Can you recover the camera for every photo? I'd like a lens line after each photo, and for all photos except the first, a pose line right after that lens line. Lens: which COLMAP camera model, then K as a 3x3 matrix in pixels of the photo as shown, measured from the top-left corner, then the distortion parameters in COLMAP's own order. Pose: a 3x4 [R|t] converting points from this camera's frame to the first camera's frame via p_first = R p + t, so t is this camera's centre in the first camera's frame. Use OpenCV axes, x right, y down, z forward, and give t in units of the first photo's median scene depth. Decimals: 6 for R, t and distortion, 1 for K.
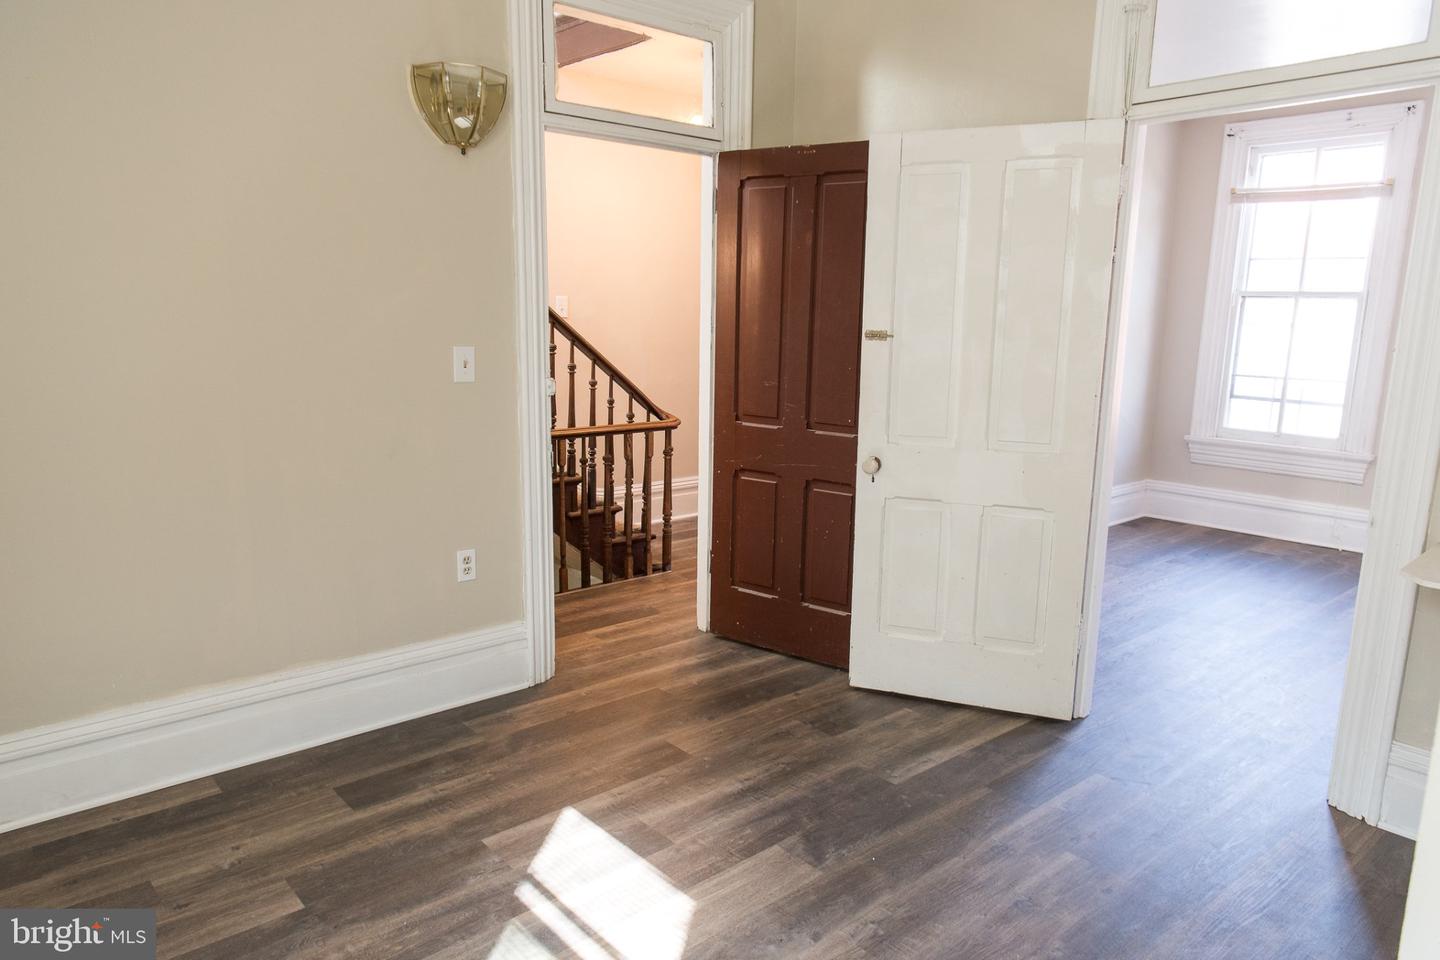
lens RADIAL K [[975.4, 0, 729.5], [0, 975.4, 495.1], [0, 0, 1]] dist [0.005741, -0.002004]
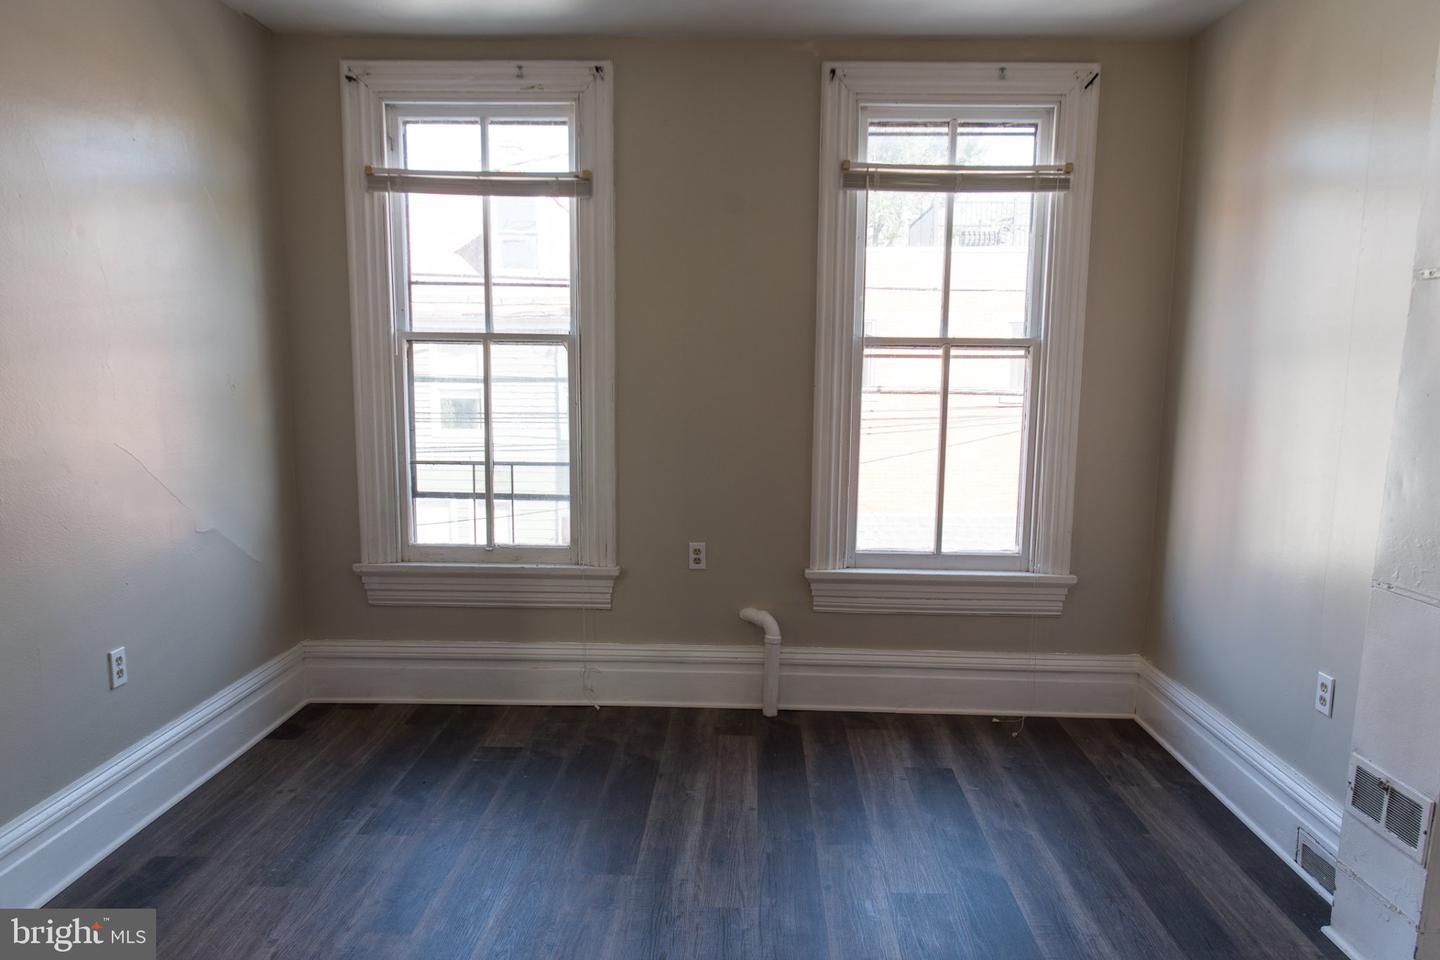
lens RADIAL K [[975.4, 0, 729.5], [0, 975.4, 495.1], [0, 0, 1]] dist [0.005741, -0.002004]
pose [[0.682361, -0.114556, 0.721984, 0.206436], [0.144809, 0.989255, 0.020102, -0.089716], [-0.716529, 0.090833, 0.691618, 0.438010]]
